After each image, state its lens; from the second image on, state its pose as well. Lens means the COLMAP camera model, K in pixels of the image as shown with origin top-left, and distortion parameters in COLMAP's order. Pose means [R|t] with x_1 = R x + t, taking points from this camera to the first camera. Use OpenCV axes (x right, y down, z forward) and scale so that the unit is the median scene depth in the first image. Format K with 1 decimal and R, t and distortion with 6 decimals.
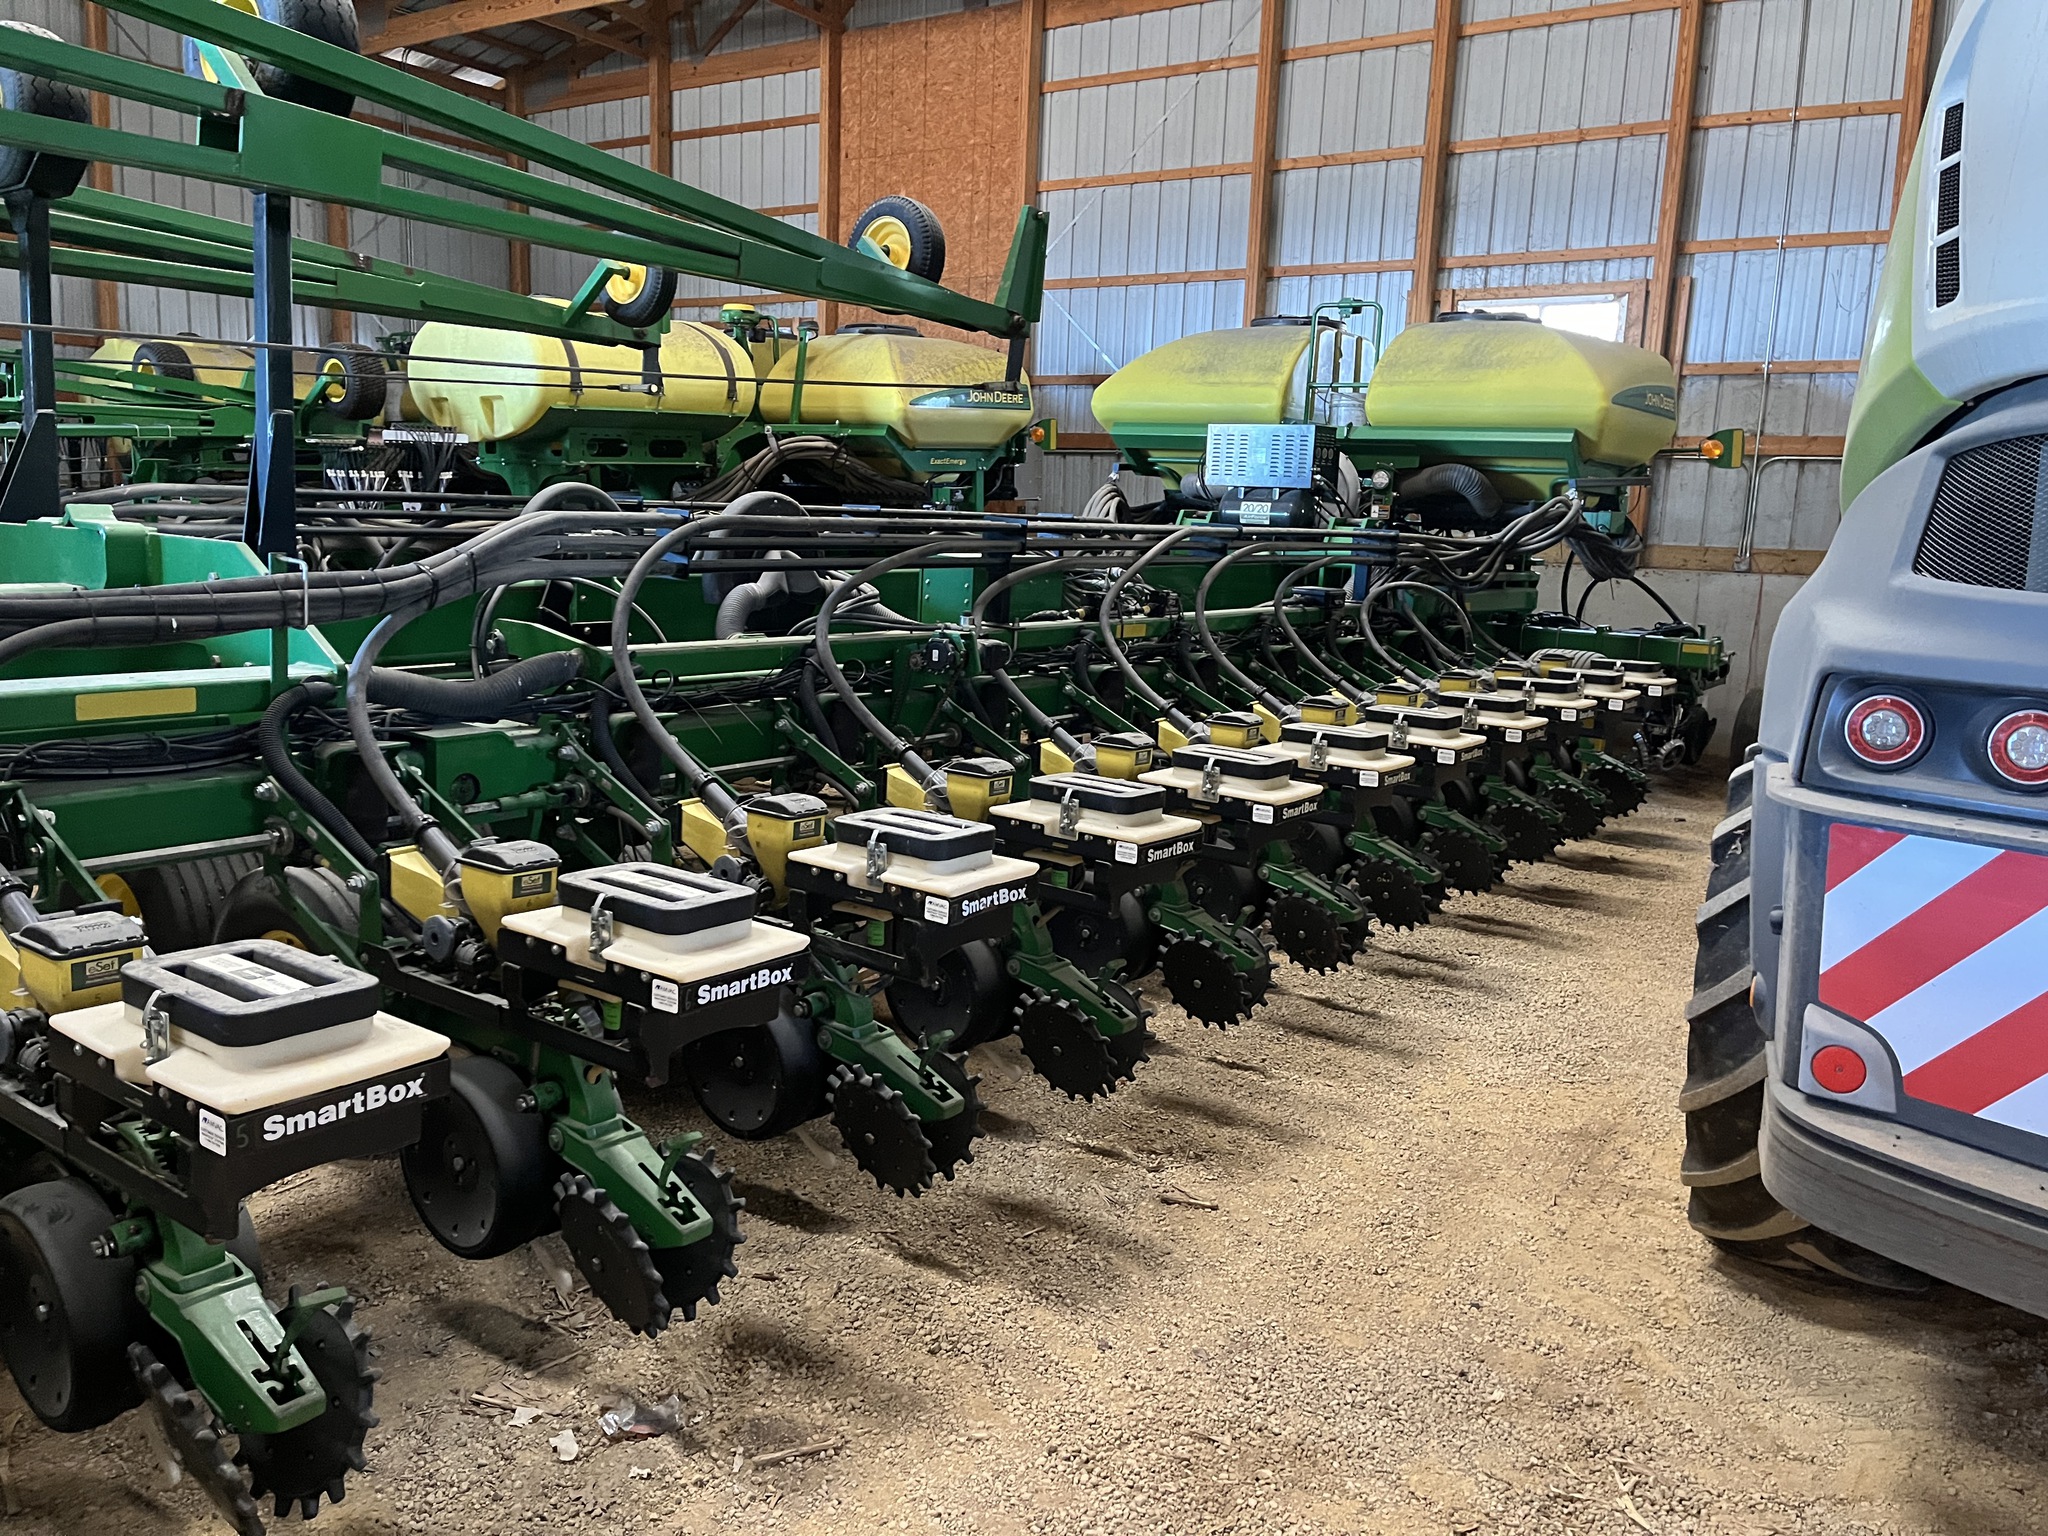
lens RADIAL K [[1561.0, 0, 1031.6], [0, 1561.0, 746.4], [0, 0, 1]] dist [0.042174, -0.005057]
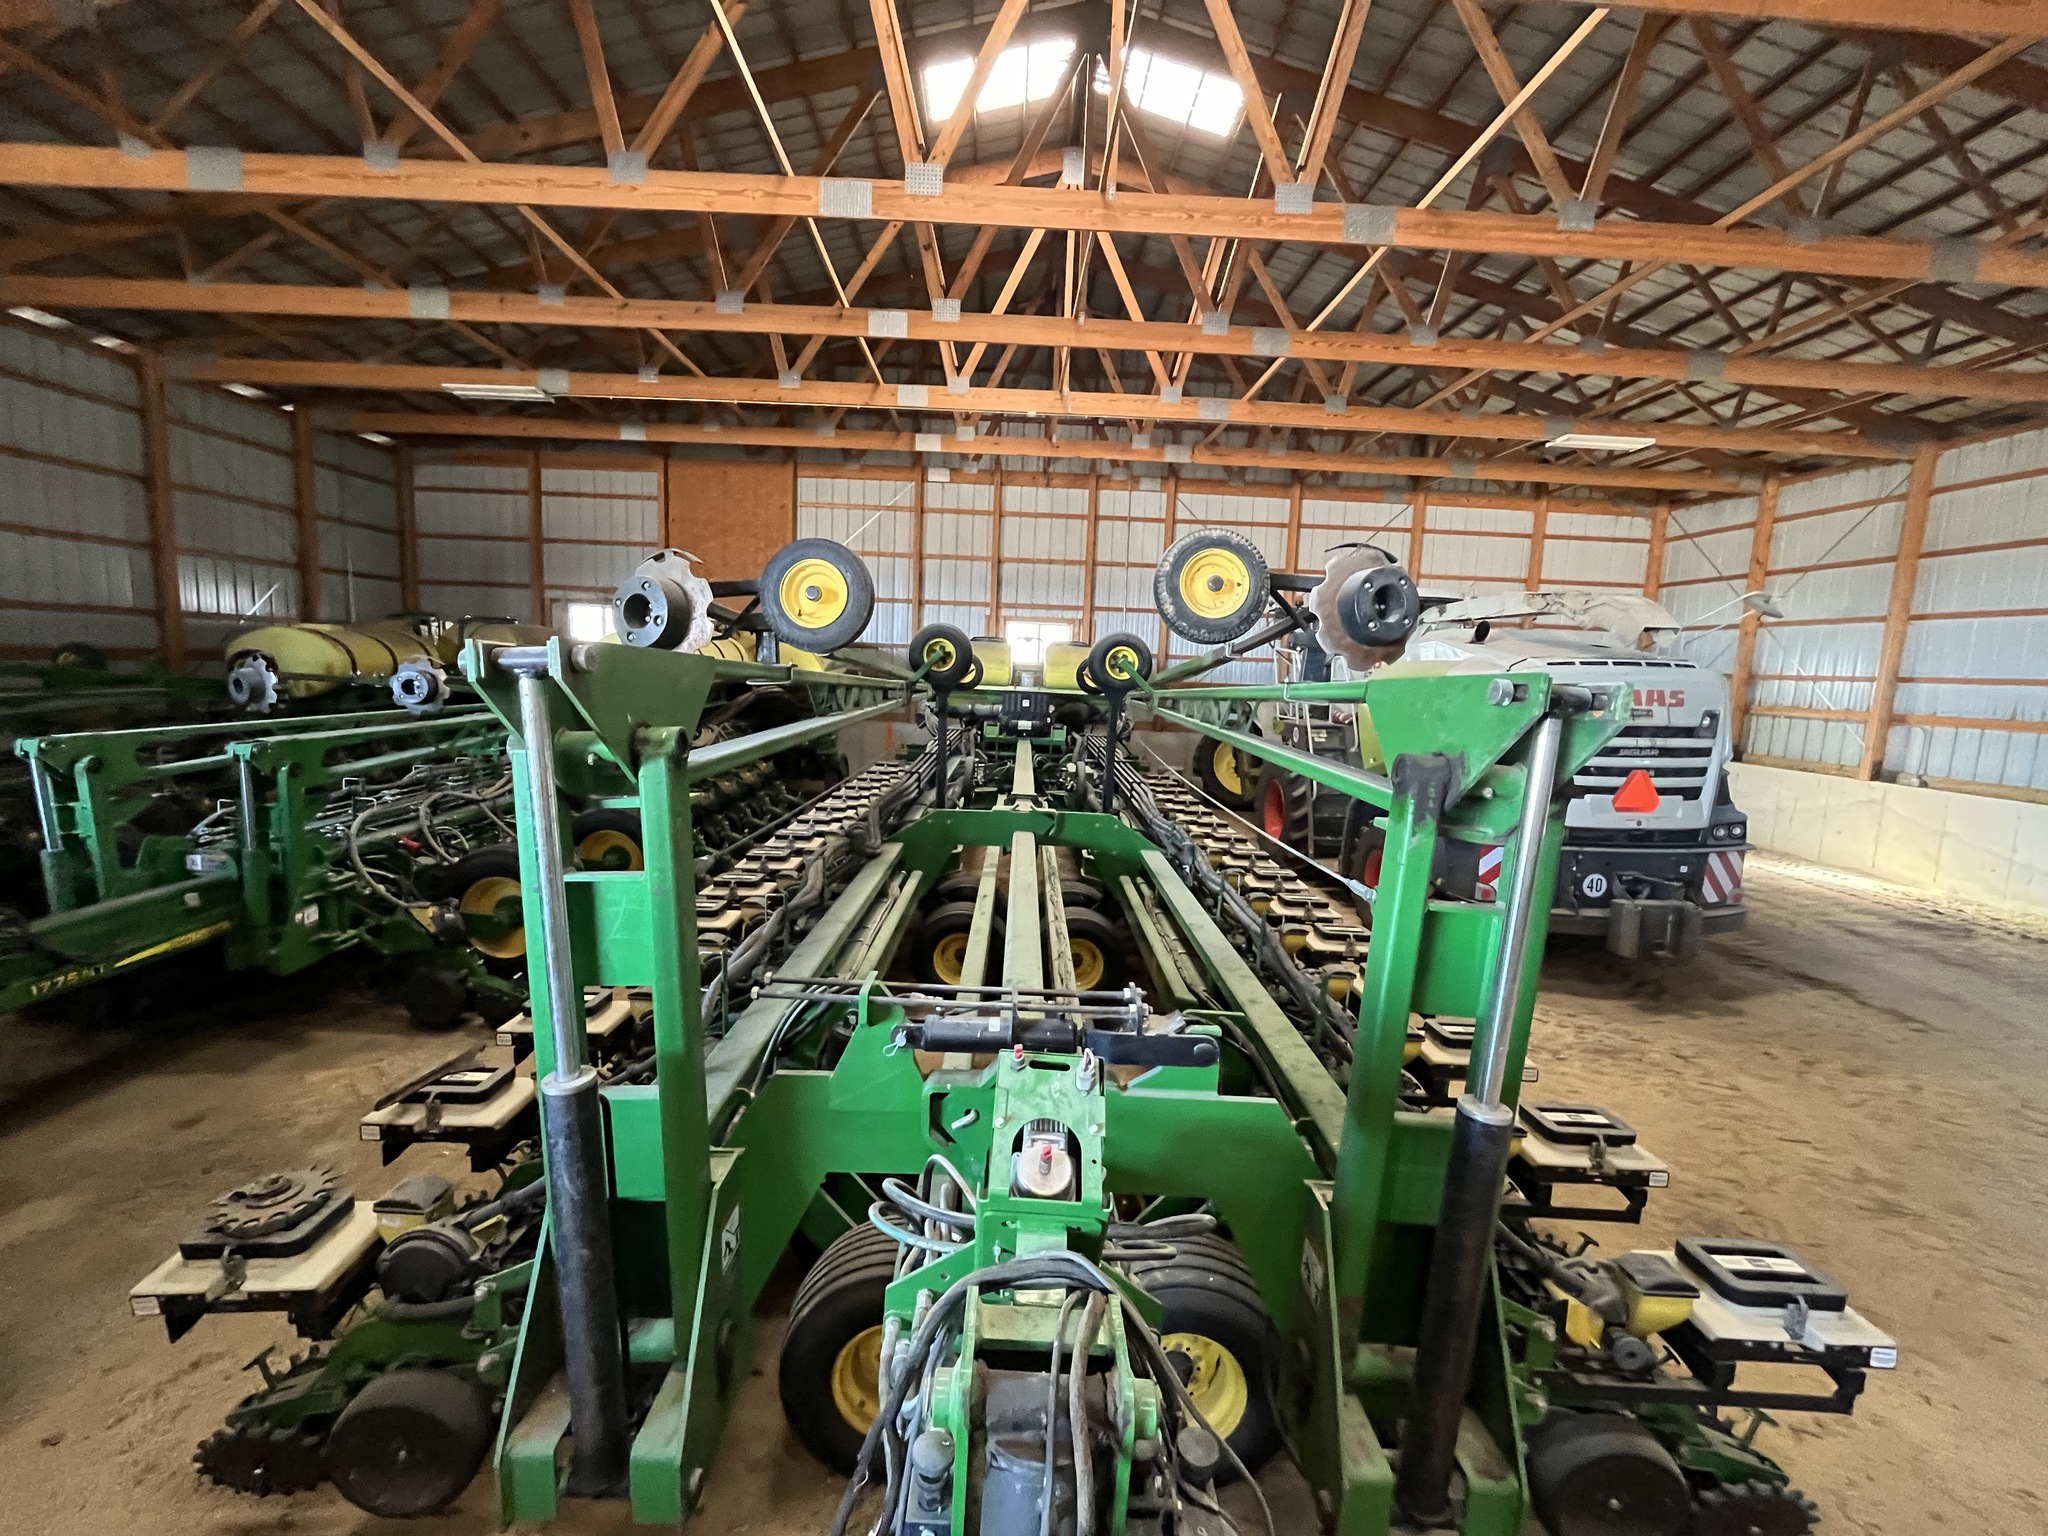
lens RADIAL K [[836.4, 0, 1022.2], [0, 836.4, 767.0], [0, 0, 1]] dist [-0.001953, -0.000883]
pose [[0.823363, -0.076387, 0.562351, -0.492792], [0.080990, 0.996574, 0.016790, -0.083065], [-0.561707, 0.031720, 0.826728, -0.088495]]
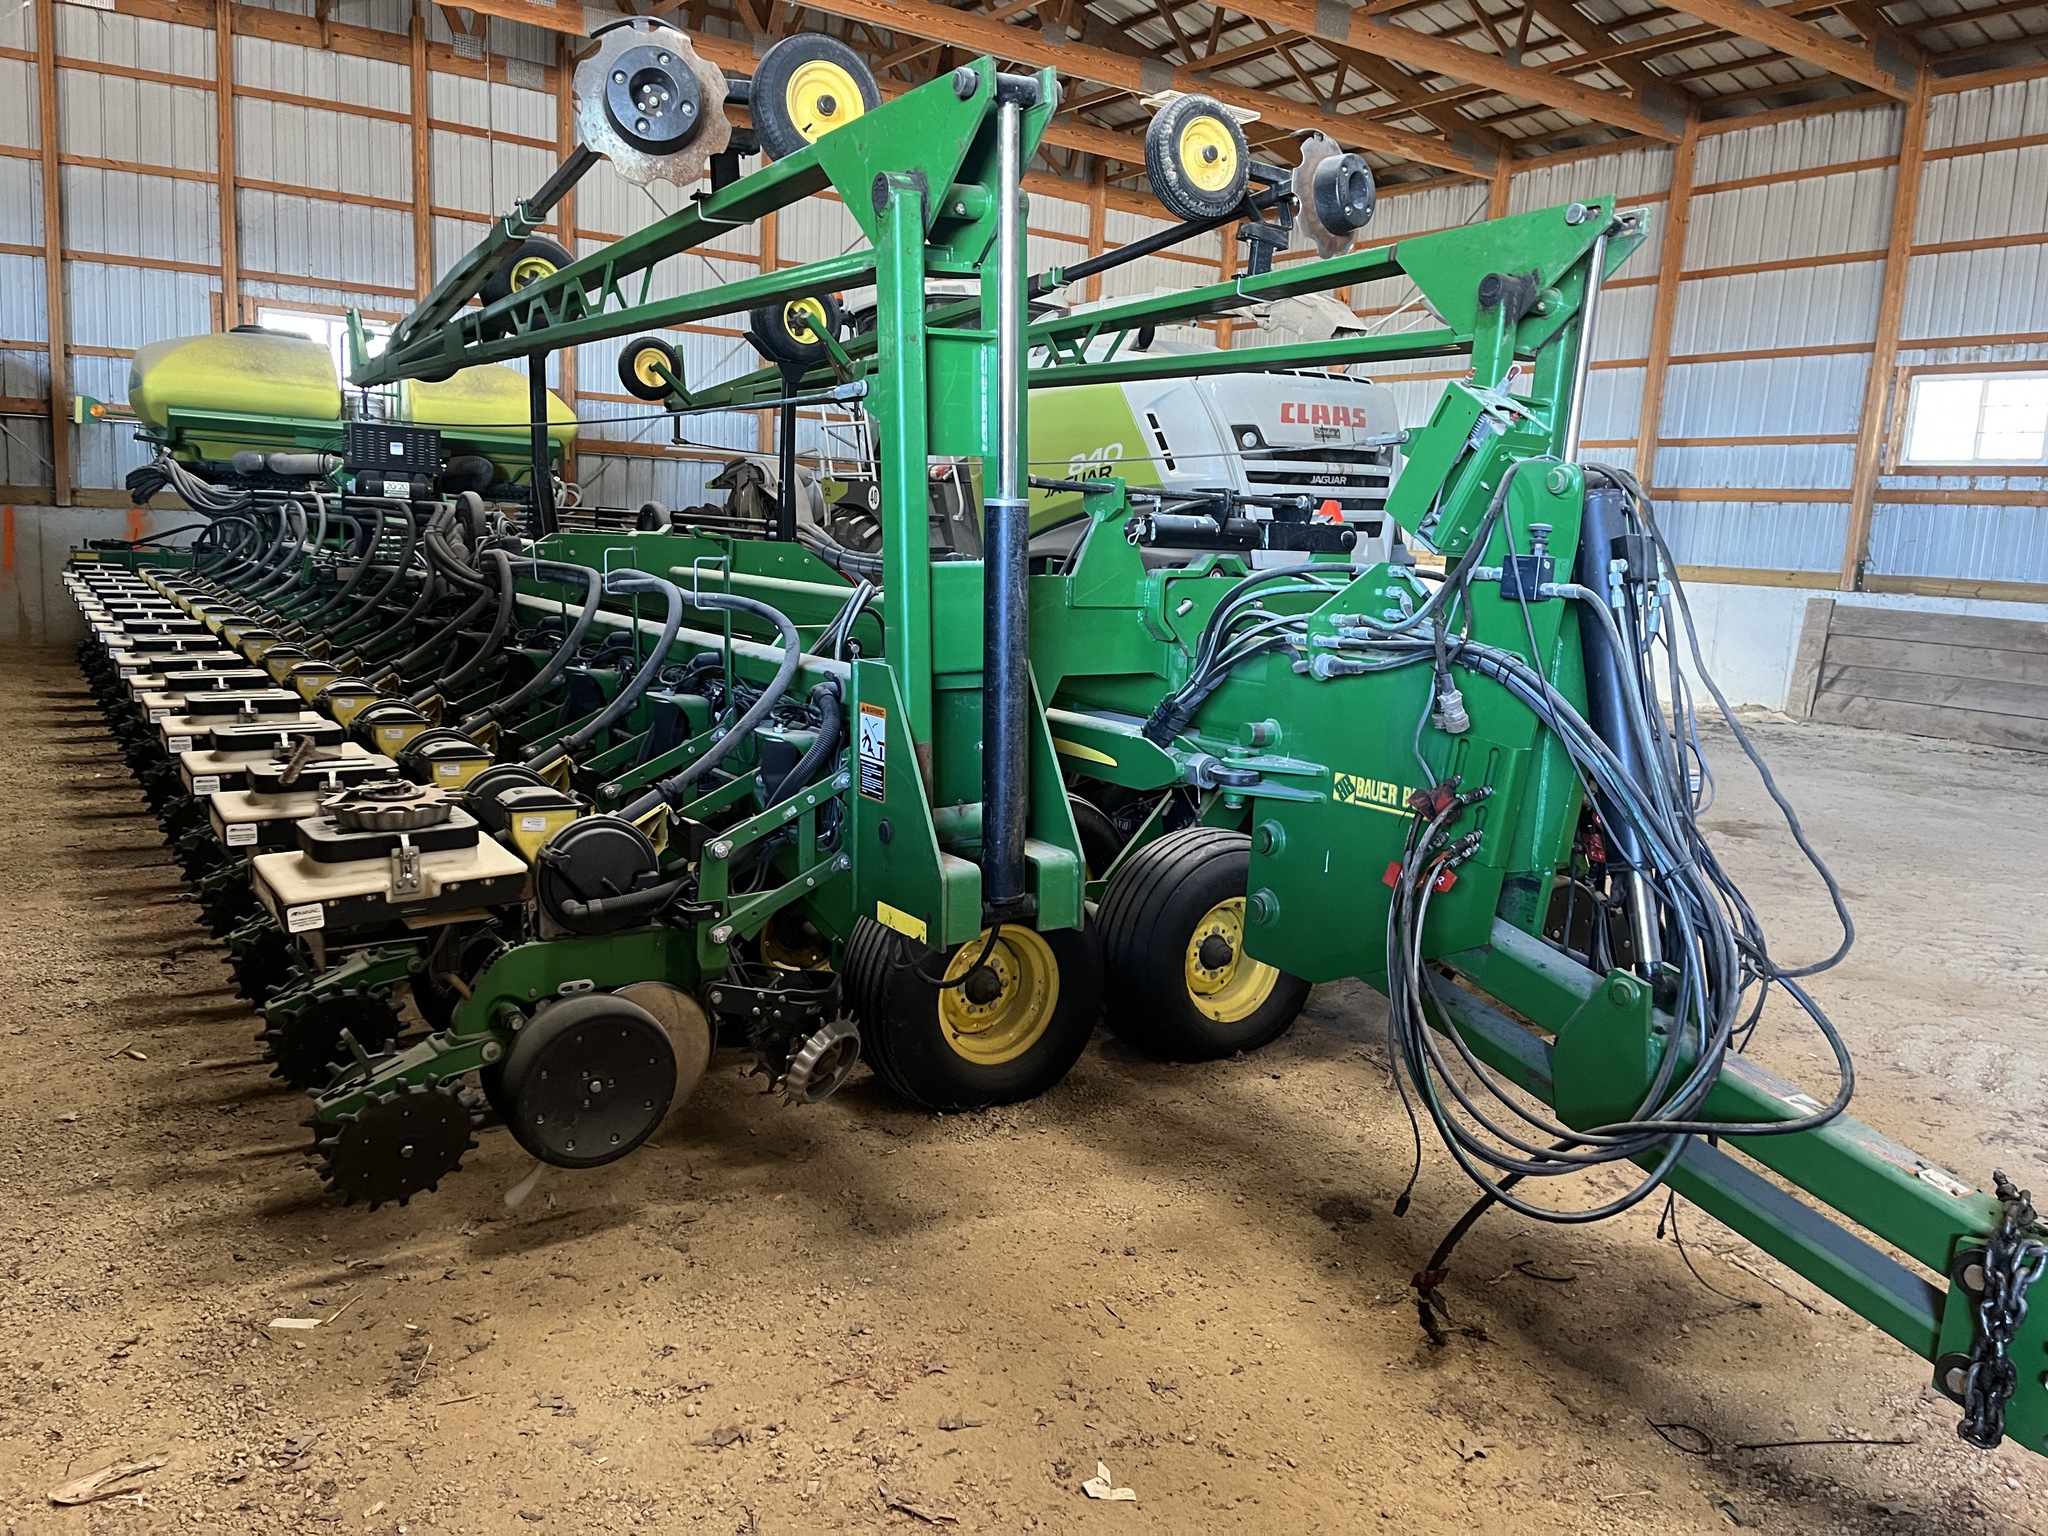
lens RADIAL K [[1545.5, 0, 1028.0], [0, 1545.5, 773.0], [0, 0, 1]] dist [0.084228, -0.120586]
pose [[0.380692, -0.168692, 0.909184, -0.747924], [0.109548, 0.984523, 0.136801, -0.023254], [-0.918190, 0.047521, 0.393280, -0.039690]]
